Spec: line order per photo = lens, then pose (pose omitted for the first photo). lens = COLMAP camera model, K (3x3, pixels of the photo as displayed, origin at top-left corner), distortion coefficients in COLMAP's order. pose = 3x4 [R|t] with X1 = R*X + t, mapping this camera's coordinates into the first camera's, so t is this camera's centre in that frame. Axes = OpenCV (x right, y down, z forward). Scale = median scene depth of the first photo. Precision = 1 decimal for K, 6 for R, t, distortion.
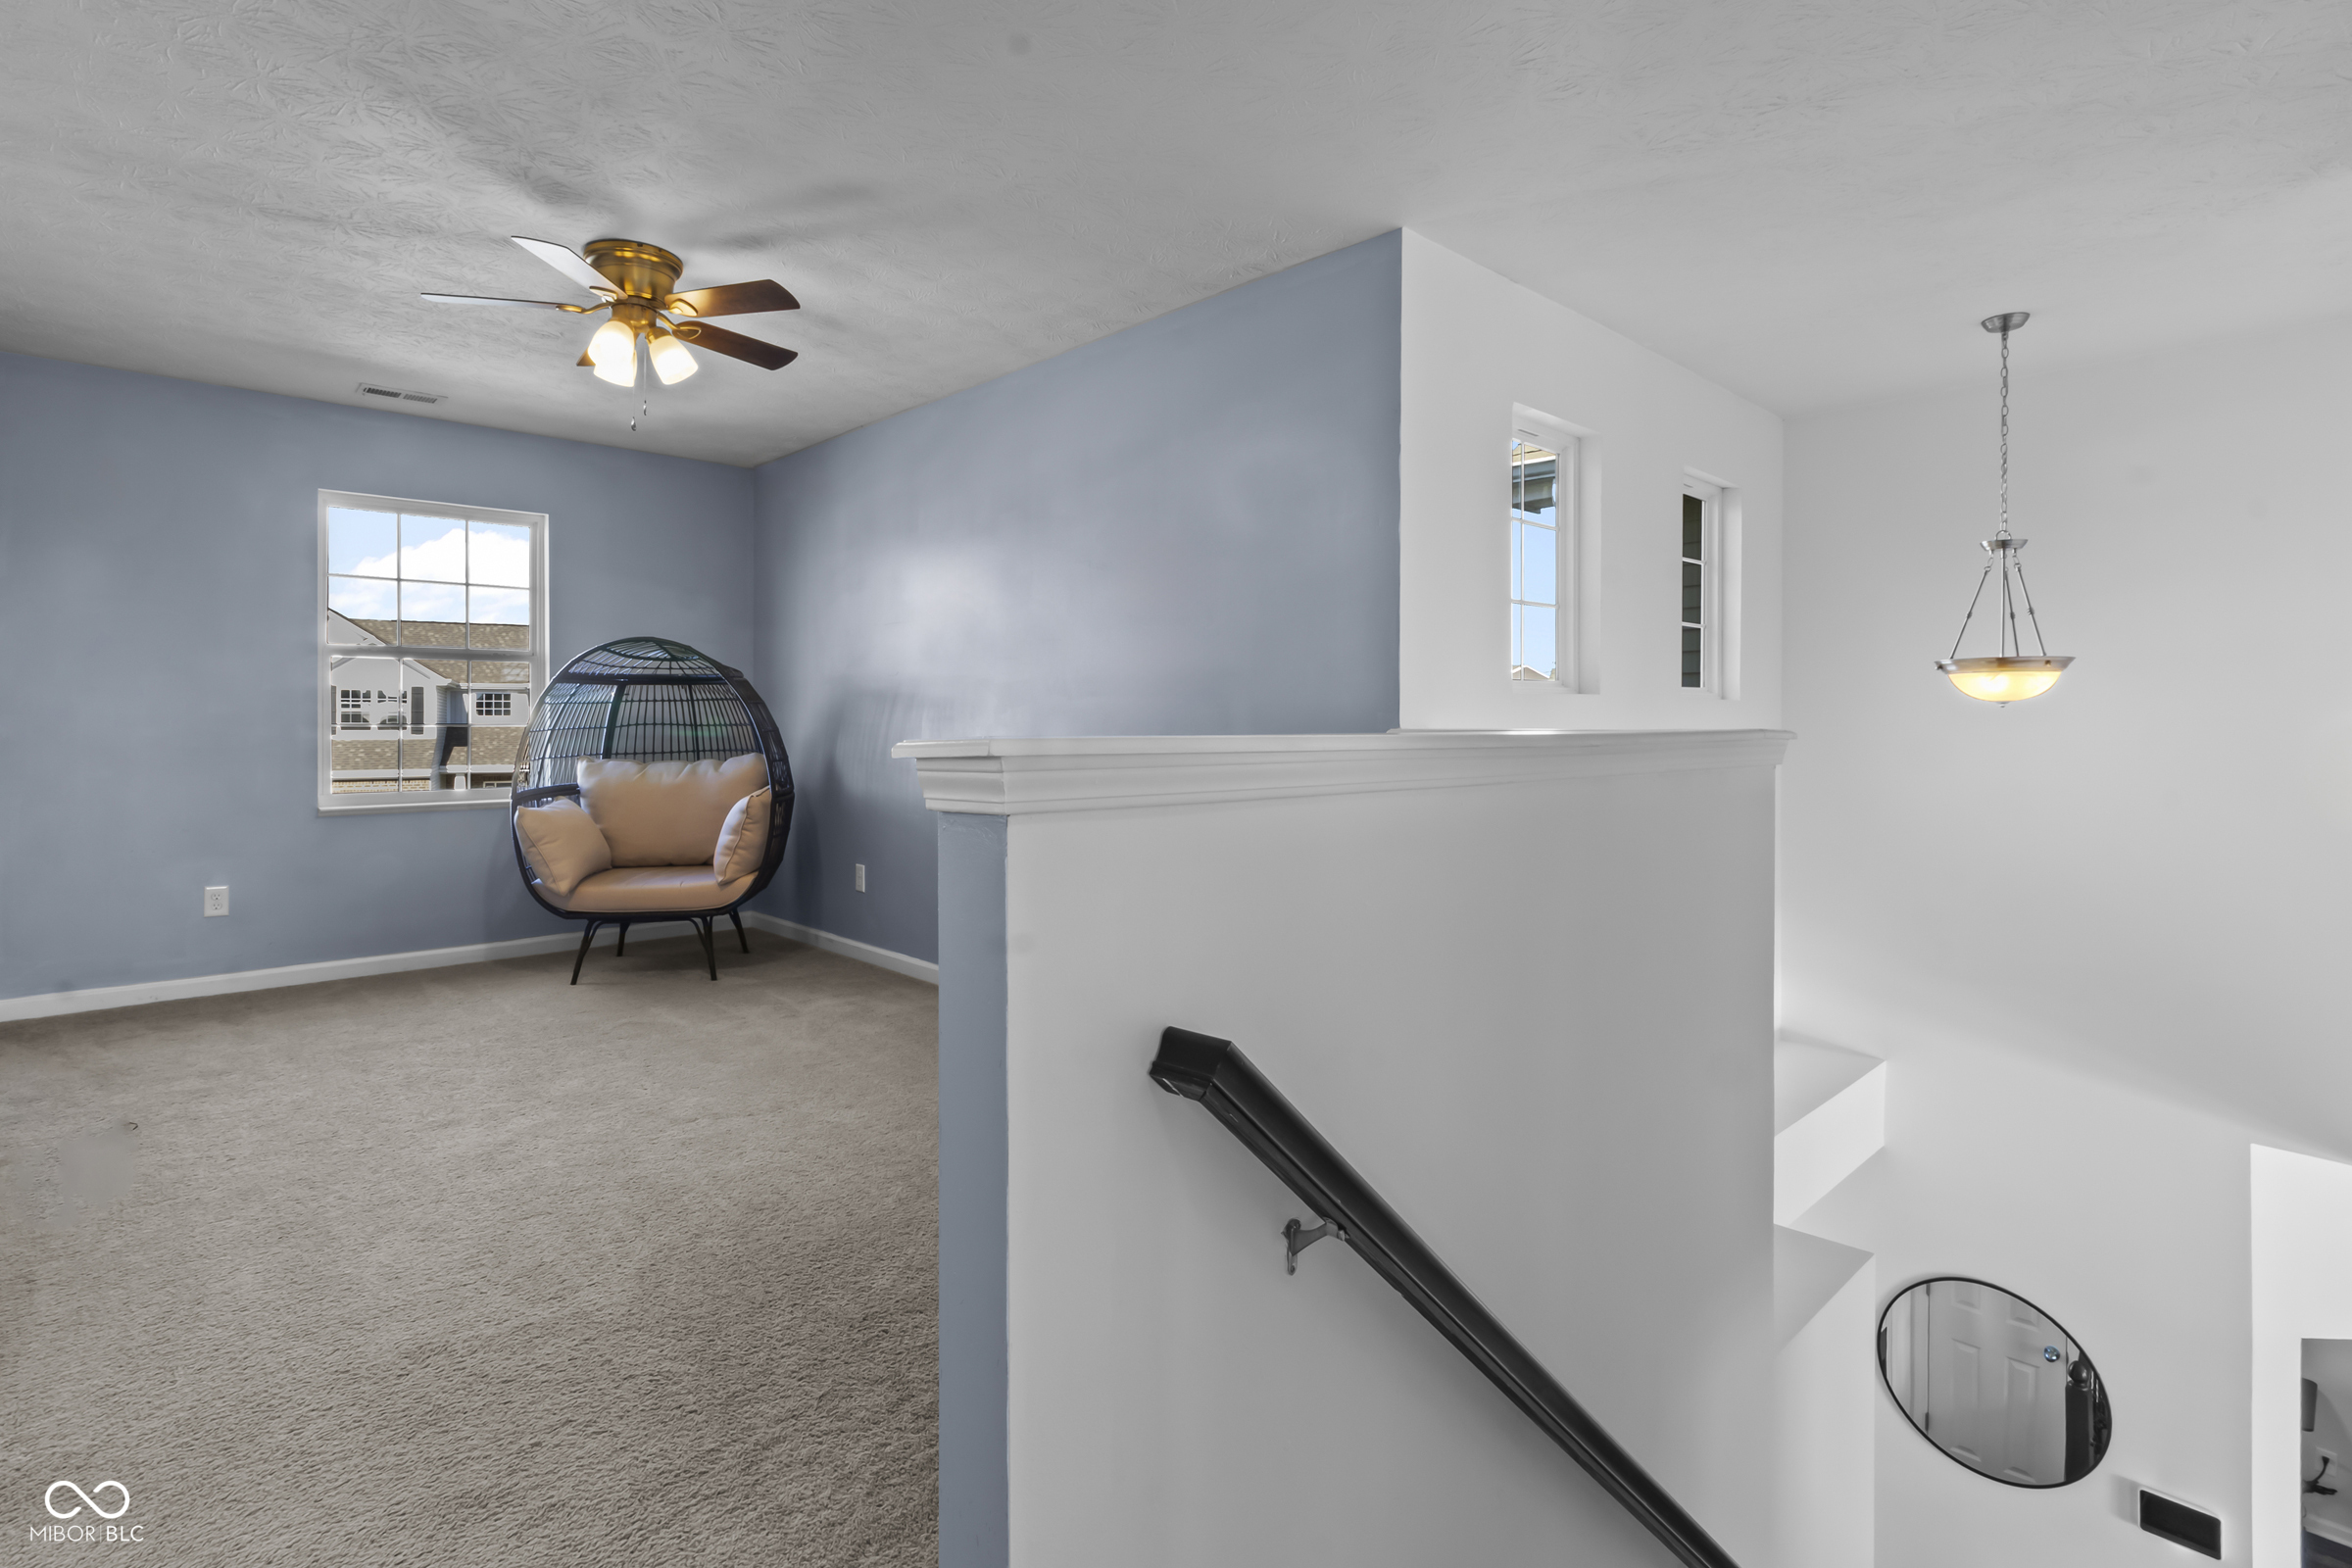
lens RADIAL K [[1136.9, 0, 1165.7], [0, 1136.9, 725.7], [0, 0, 1]] dist [-0.000263, 0.000220]
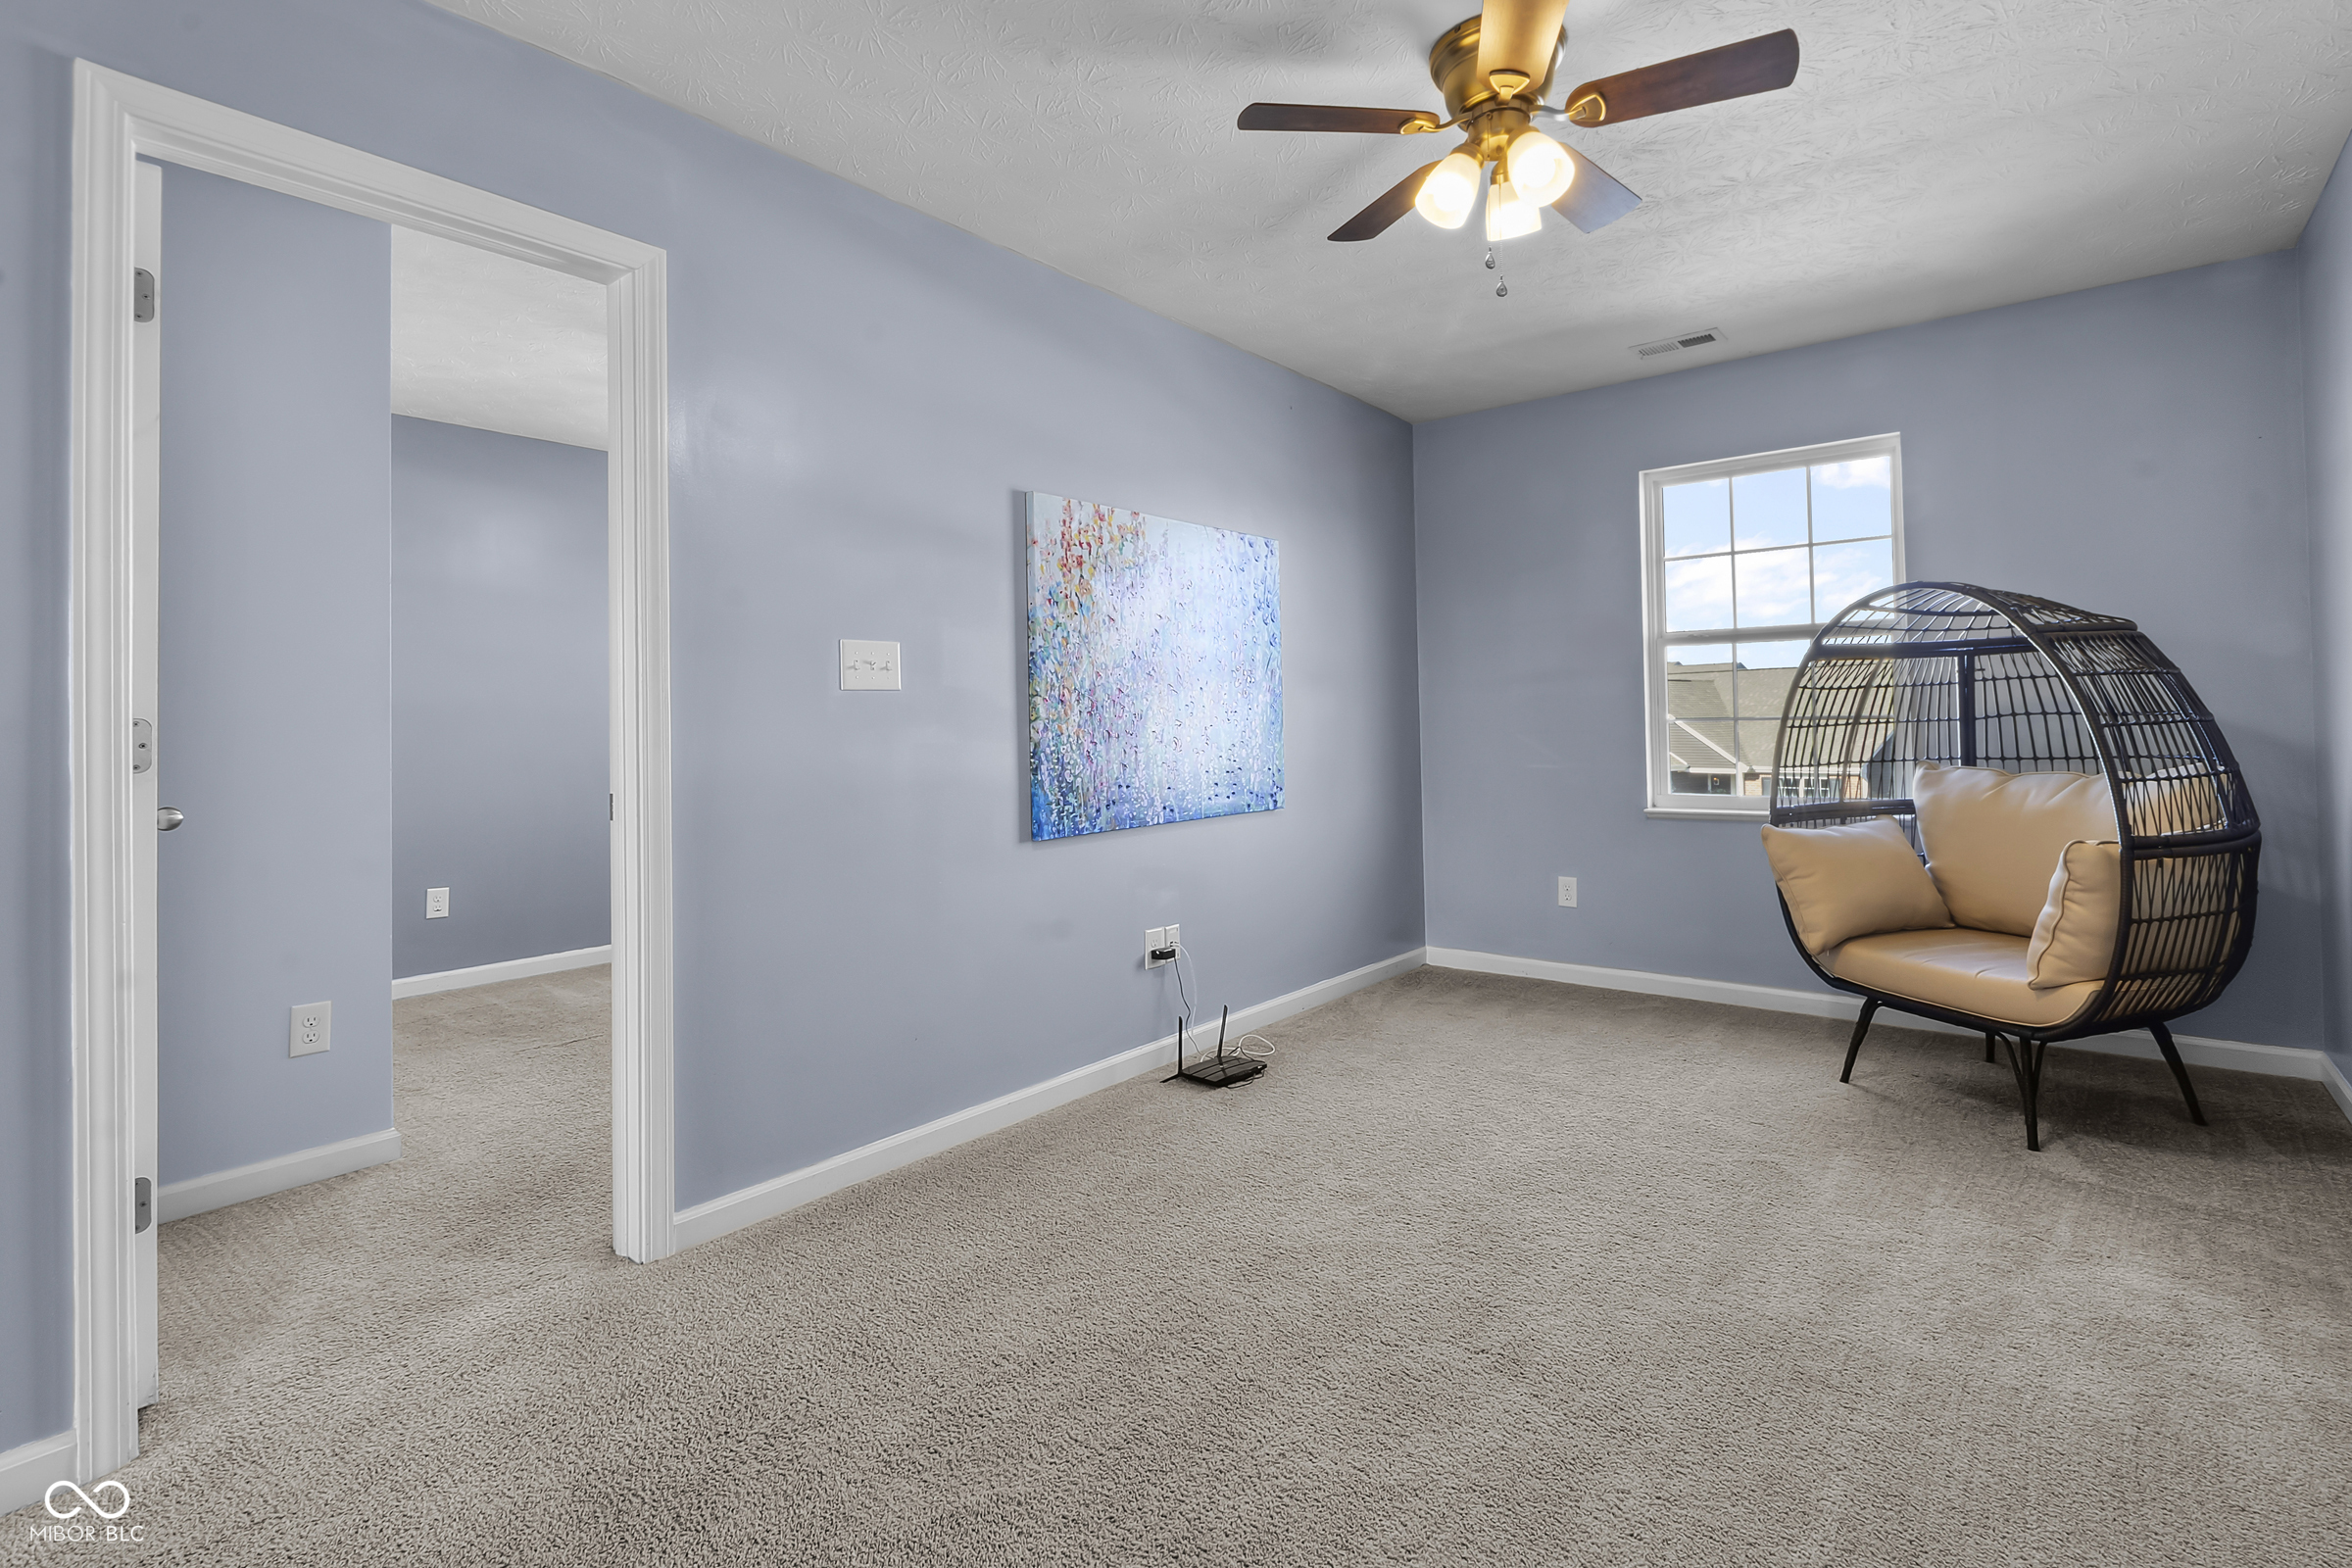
lens RADIAL K [[1111.4, 0, 1170.6], [0, 1111.4, 718.9], [0, 0, 1]] dist [0.000637, 0.000224]
pose [[0.141587, -0.010779, -0.989867, 0.114578], [0.017895, 0.999805, -0.008327, -0.002016], [0.989764, -0.016535, 0.141752, 0.482966]]
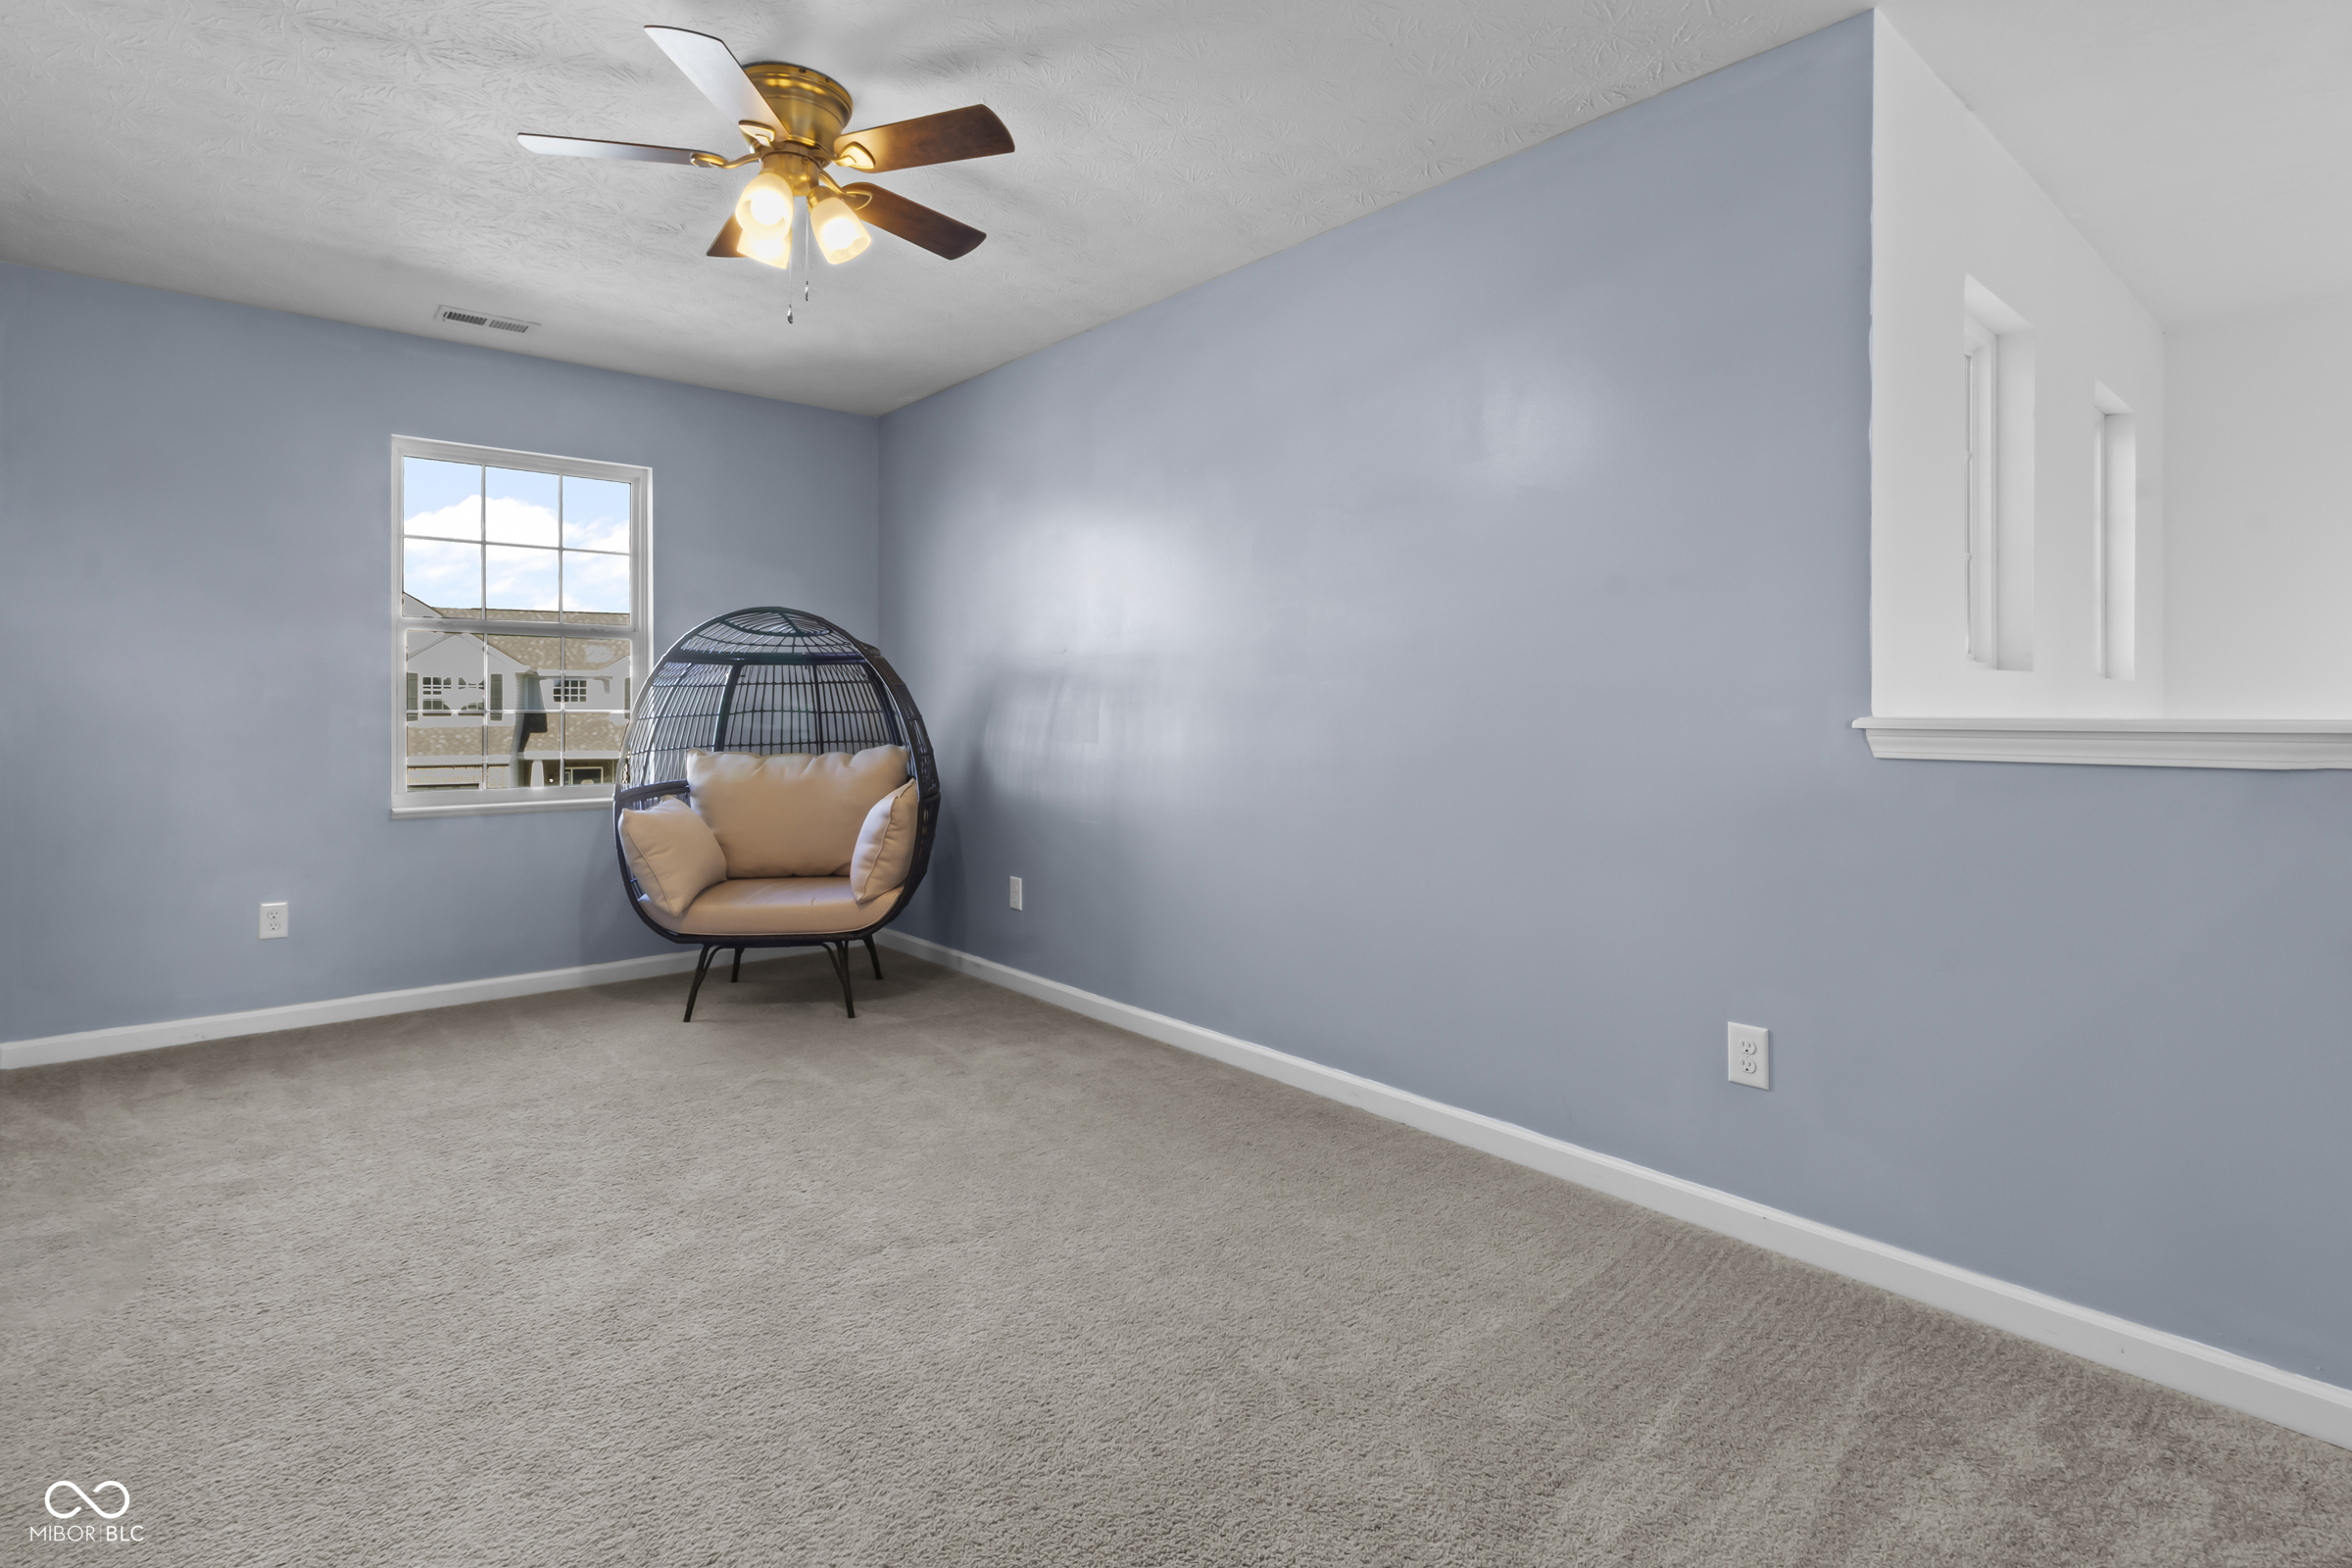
lens RADIAL K [[1133.4, 0, 1179.0], [0, 1133.4, 711.9], [0, 0, 1]] dist [-0.000731, 0.000442]
pose [[0.999220, 0.000306, -0.039477, -0.124636], [-0.000326, 1.000000, -0.000509, -0.000224], [0.039477, 0.000522, 0.999220, 0.178088]]
